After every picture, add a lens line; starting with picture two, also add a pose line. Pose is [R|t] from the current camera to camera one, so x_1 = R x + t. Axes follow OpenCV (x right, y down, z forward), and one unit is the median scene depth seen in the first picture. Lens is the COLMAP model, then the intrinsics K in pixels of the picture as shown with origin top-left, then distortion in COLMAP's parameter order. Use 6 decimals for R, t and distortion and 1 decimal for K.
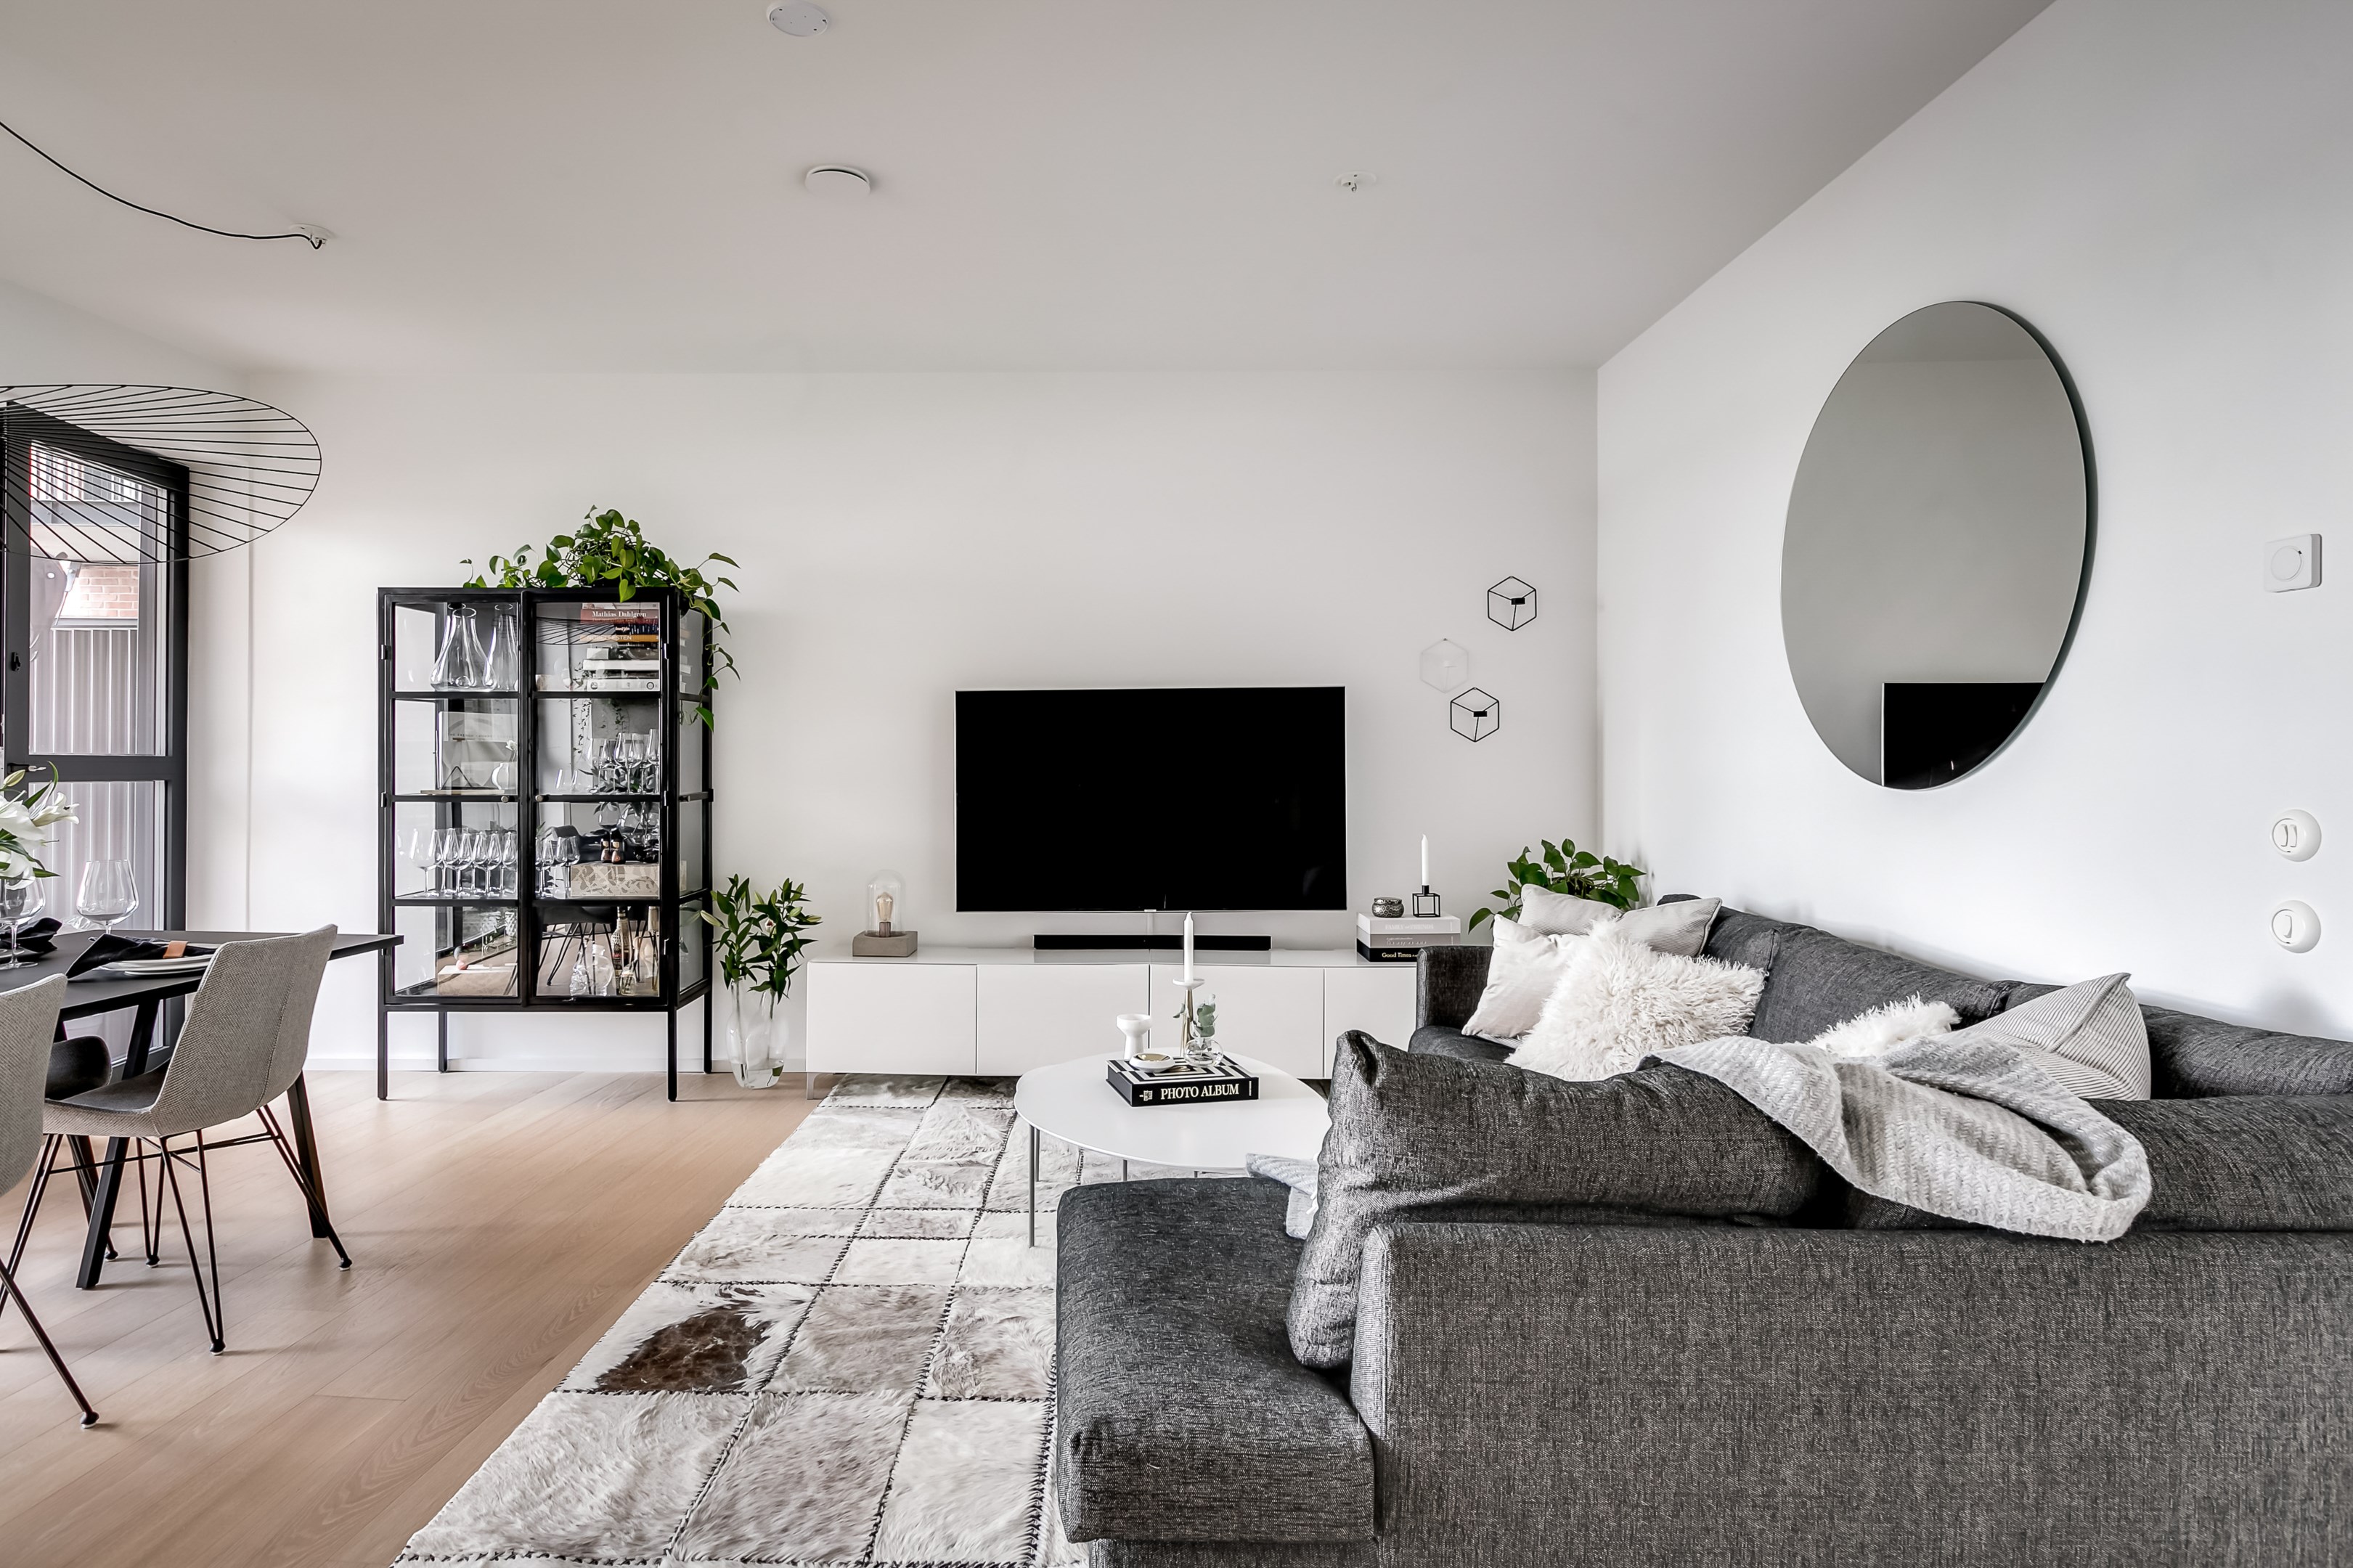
lens RADIAL K [[1256.1, 0, 1072.2], [0, 1256.1, 759.8], [0, 0, 1]] dist [0.004879, -0.003559]
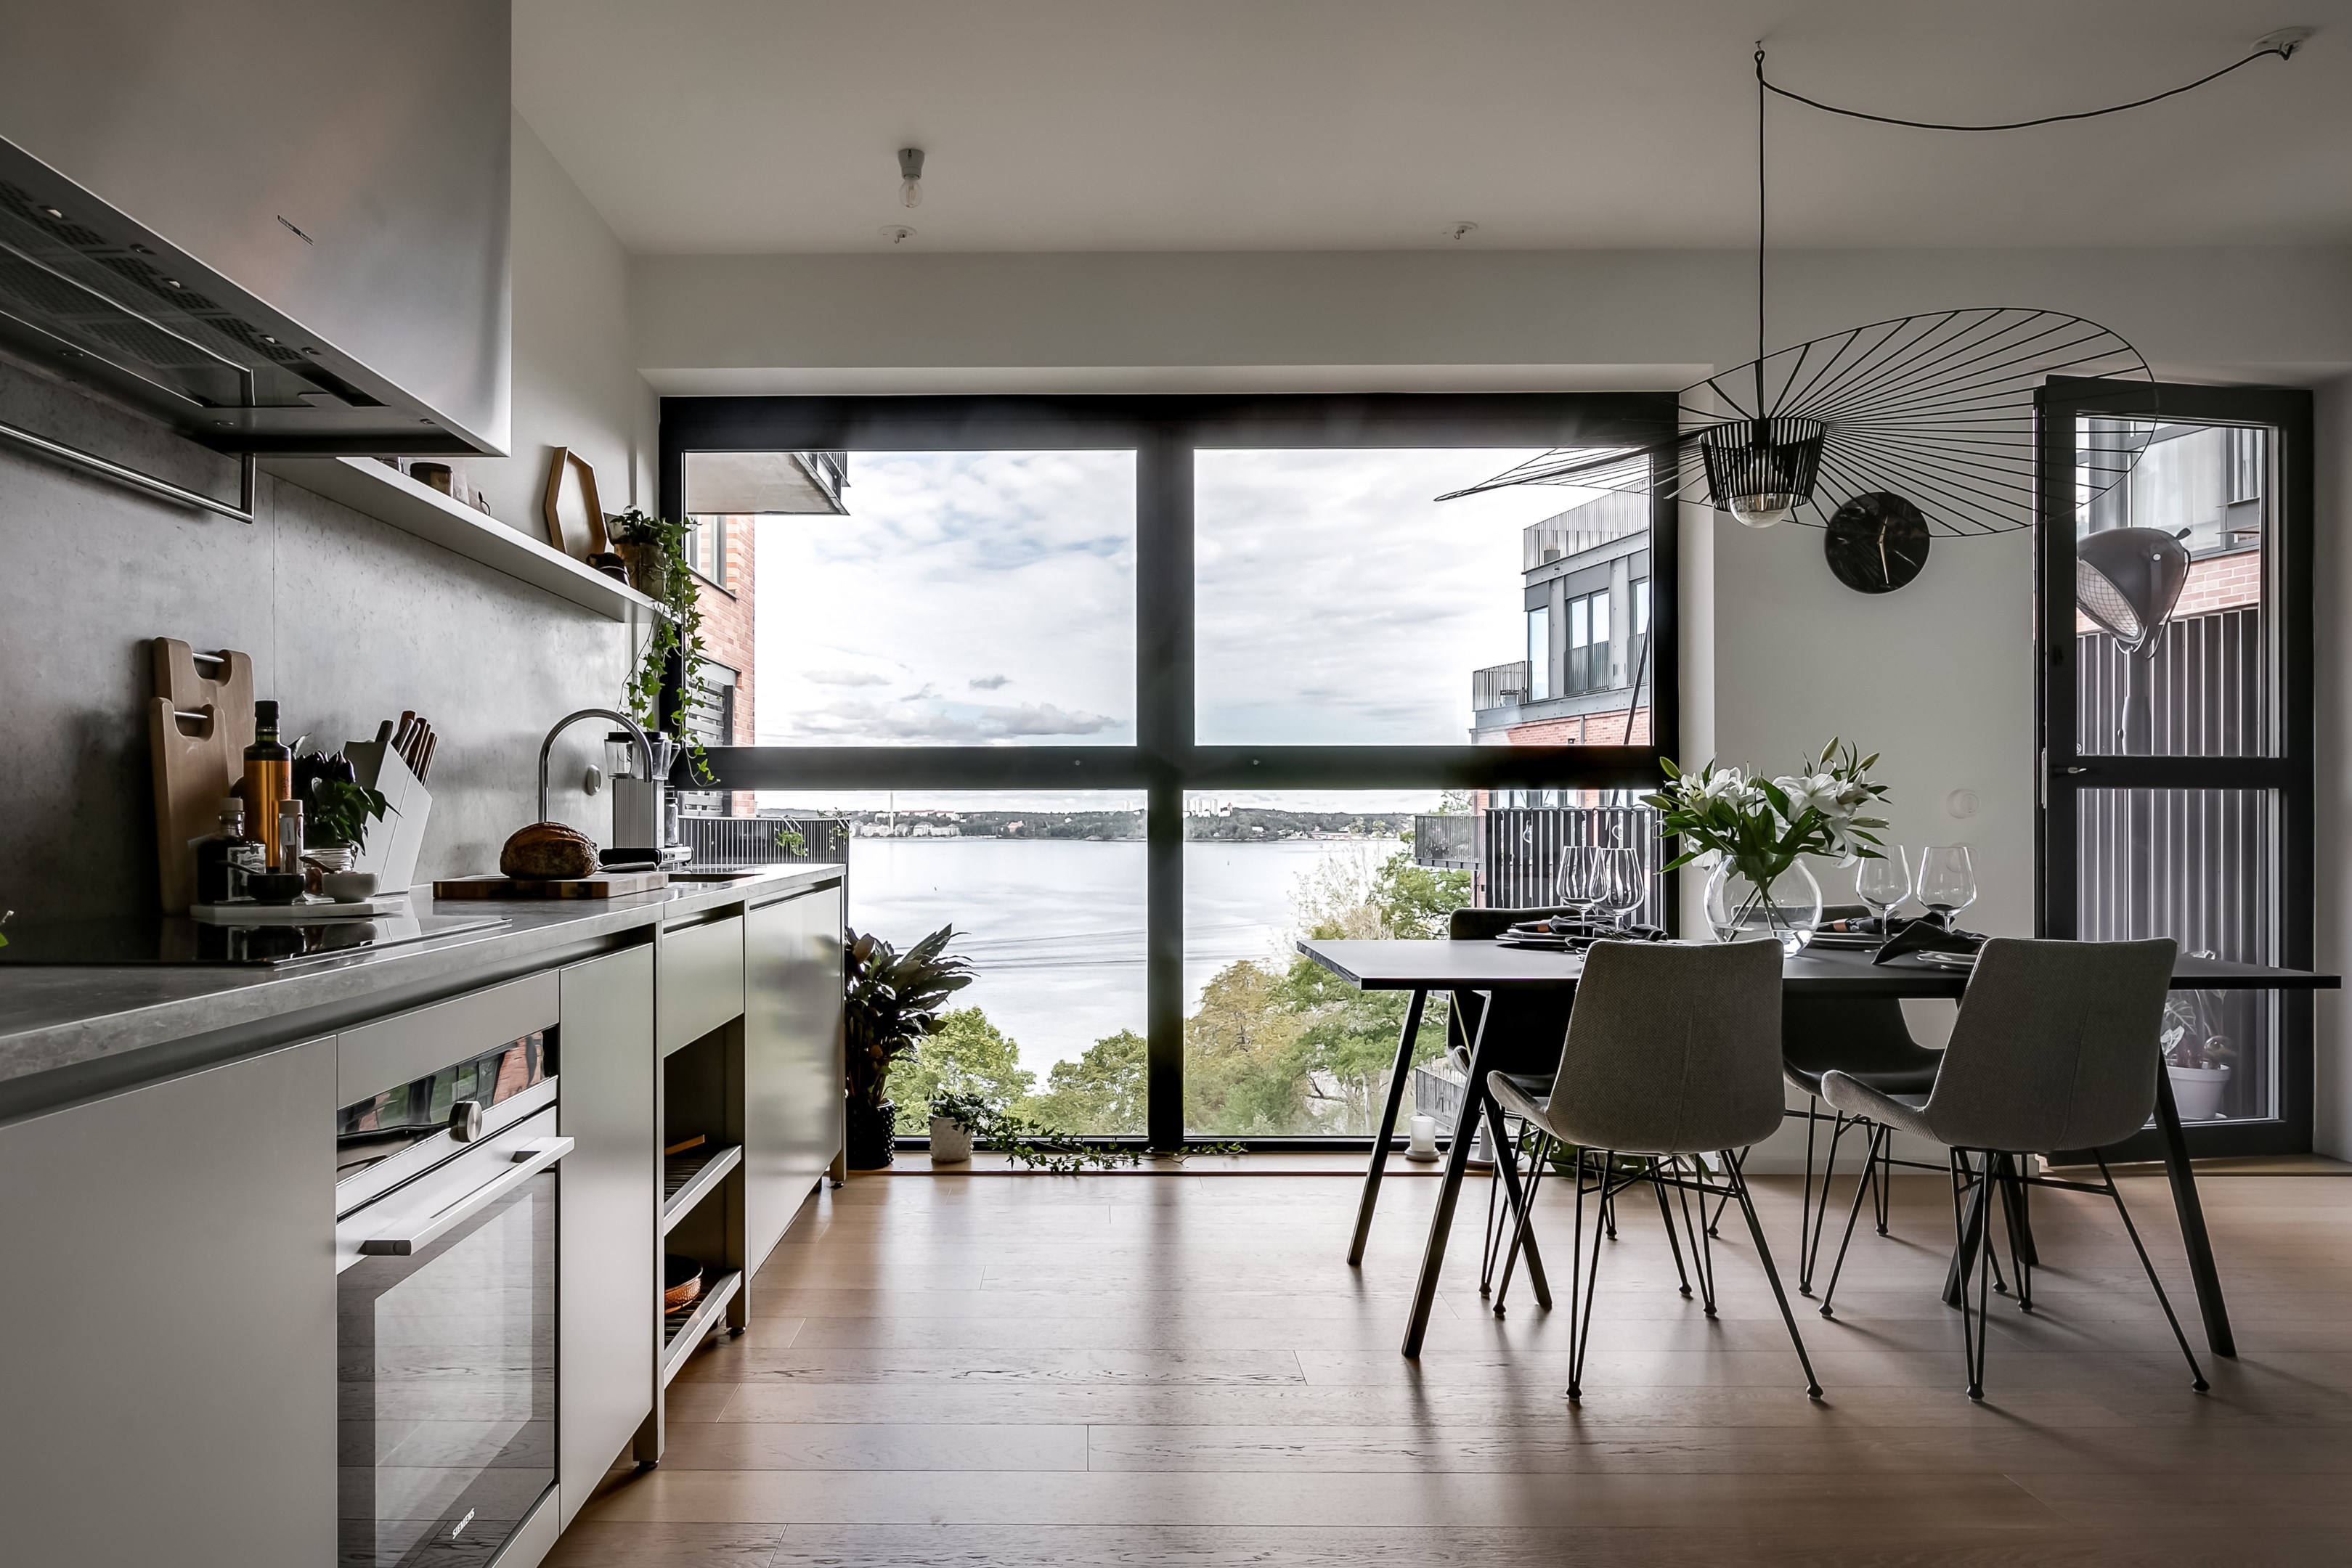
lens RADIAL K [[1559.5, 0, 1098.2], [0, 1559.5, 812.0], [0, 0, 1]] dist [0.000273, -0.002614]
pose [[0.109143, -0.007036, -0.994001, 0.195239], [0.005847, 0.999962, -0.006436, 0.035574], [0.994009, -0.005110, 0.109180, 0.156015]]
